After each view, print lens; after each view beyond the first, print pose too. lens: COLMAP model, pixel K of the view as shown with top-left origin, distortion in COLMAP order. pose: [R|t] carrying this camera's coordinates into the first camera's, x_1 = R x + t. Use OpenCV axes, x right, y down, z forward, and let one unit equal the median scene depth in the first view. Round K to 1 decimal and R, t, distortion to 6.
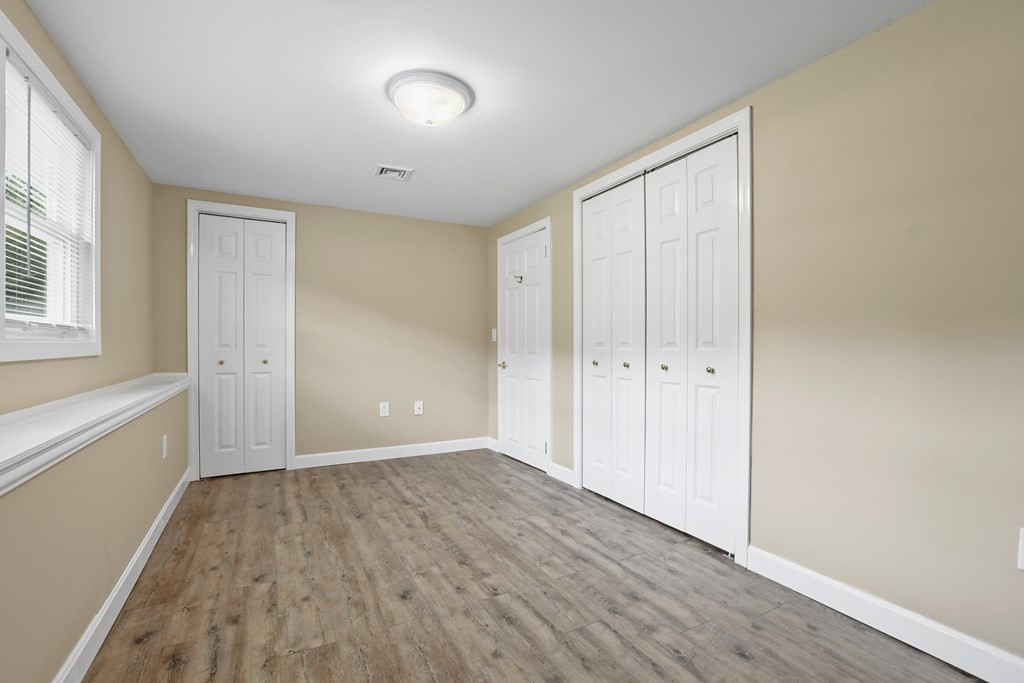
lens RADIAL K [[465.1, 0, 515.8], [0, 465.1, 336.1], [0, 0, 1]] dist [-0.021093, -0.000317]
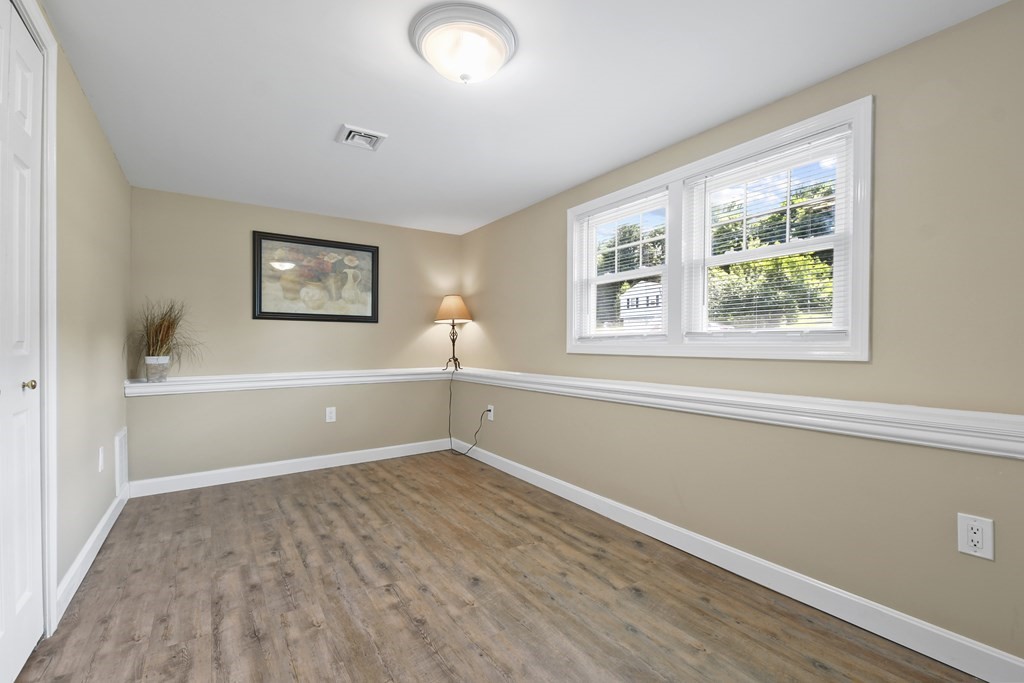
lens RADIAL K [[465.1, 0, 511.8], [0, 465.1, 347.8], [0, 0, 1]] dist [-0.021093, -0.000317]
pose [[-0.996847, -0.006242, -0.079105, -0.234387], [-0.005386, 0.999925, -0.011021, 0.035175], [0.079168, -0.010560, -0.996805, 2.060395]]
